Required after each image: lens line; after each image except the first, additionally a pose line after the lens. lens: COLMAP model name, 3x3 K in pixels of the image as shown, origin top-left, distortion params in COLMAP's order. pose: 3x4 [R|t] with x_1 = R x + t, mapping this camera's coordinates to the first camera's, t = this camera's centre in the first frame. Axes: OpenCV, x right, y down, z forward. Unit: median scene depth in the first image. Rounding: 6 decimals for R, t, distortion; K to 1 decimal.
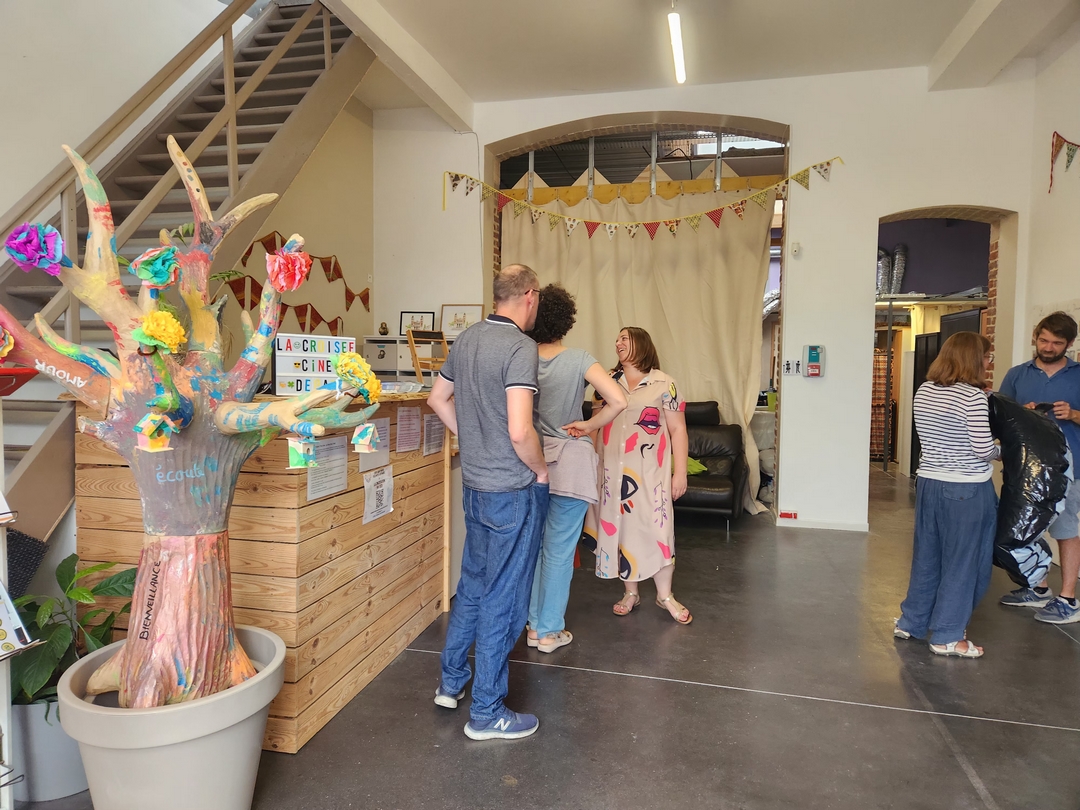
lens RADIAL K [[728.4, 0, 539.5], [0, 728.4, 403.5], [0, 0, 1]] dist [0.030005, -0.009406]
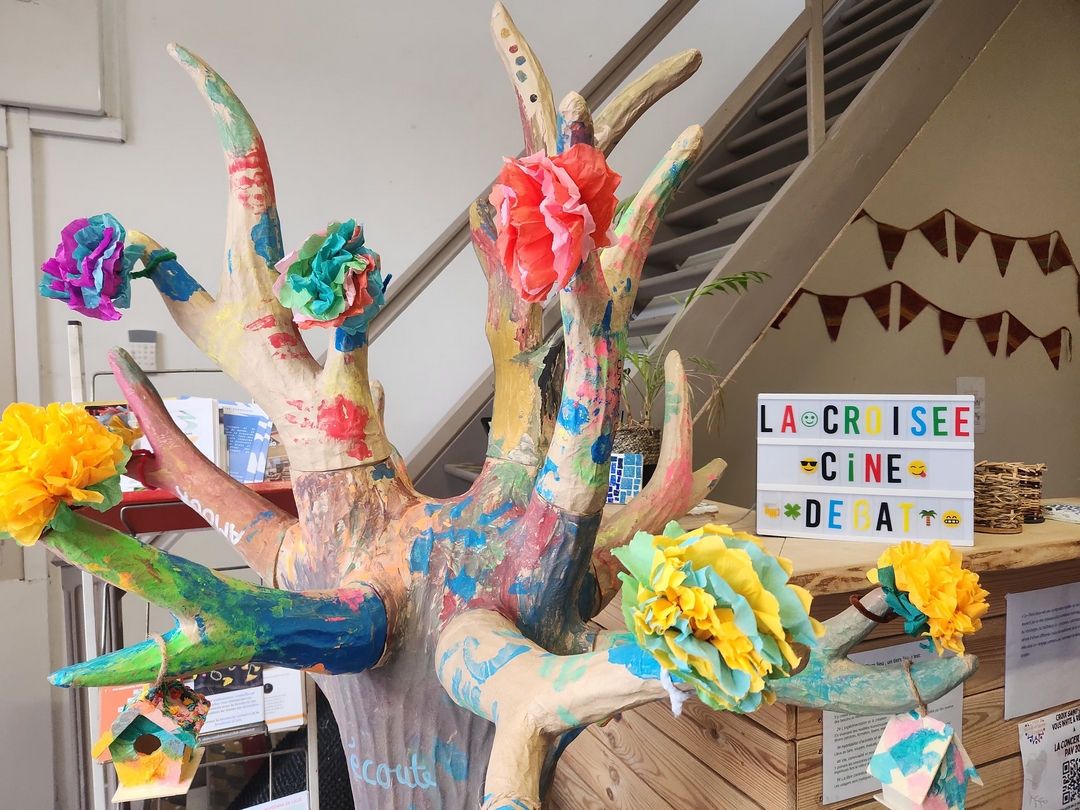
lens RADIAL K [[728.4, 0, 540.6], [0, 728.4, 410.3], [0, 0, 1]] dist [0.030005, -0.009406]
pose [[0.597374, 0.005102, -0.801946, -0.081953], [-0.019575, 0.999775, -0.008221, -0.078154], [0.801724, 0.020610, 0.597340, 0.614204]]
